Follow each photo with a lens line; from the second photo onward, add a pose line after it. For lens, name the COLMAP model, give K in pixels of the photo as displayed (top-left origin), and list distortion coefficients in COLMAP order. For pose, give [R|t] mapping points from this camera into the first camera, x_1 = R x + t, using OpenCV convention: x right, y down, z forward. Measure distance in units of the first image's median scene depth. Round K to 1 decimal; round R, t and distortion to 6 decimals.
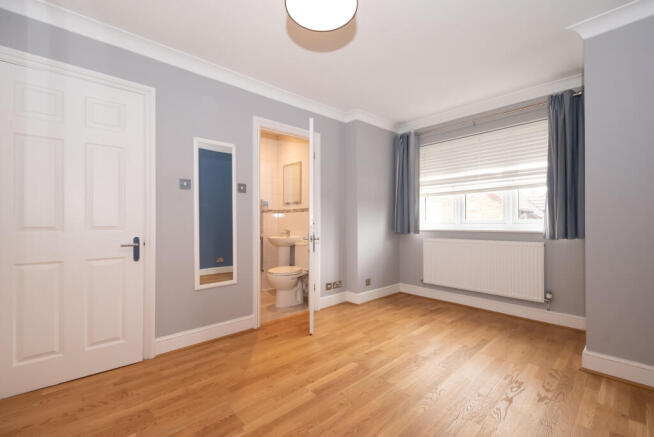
lens RADIAL K [[287.6, 0, 327.0], [0, 287.6, 218.5], [0, 0, 1]] dist [0.000671, 0.000095]
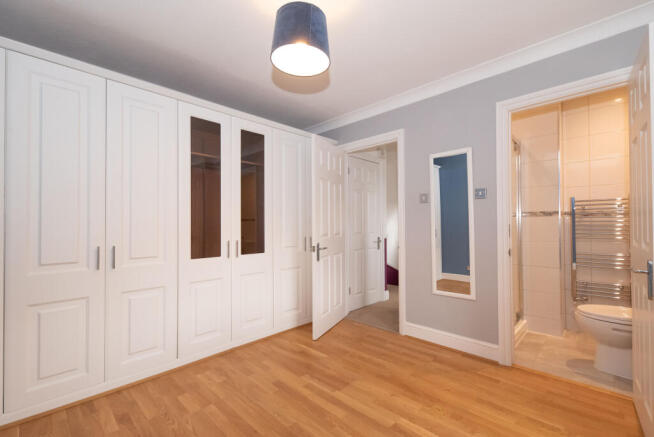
lens RADIAL K [[279.4, 0, 327.5], [0, 279.4, 223.4], [0, 0, 1]] dist [-0.000008, -0.000032]
pose [[0.052334, -0.014629, -0.998522, 0.624587], [0.009687, 0.999853, -0.014140, -0.007706], [0.998583, -0.008933, 0.052468, 0.576273]]
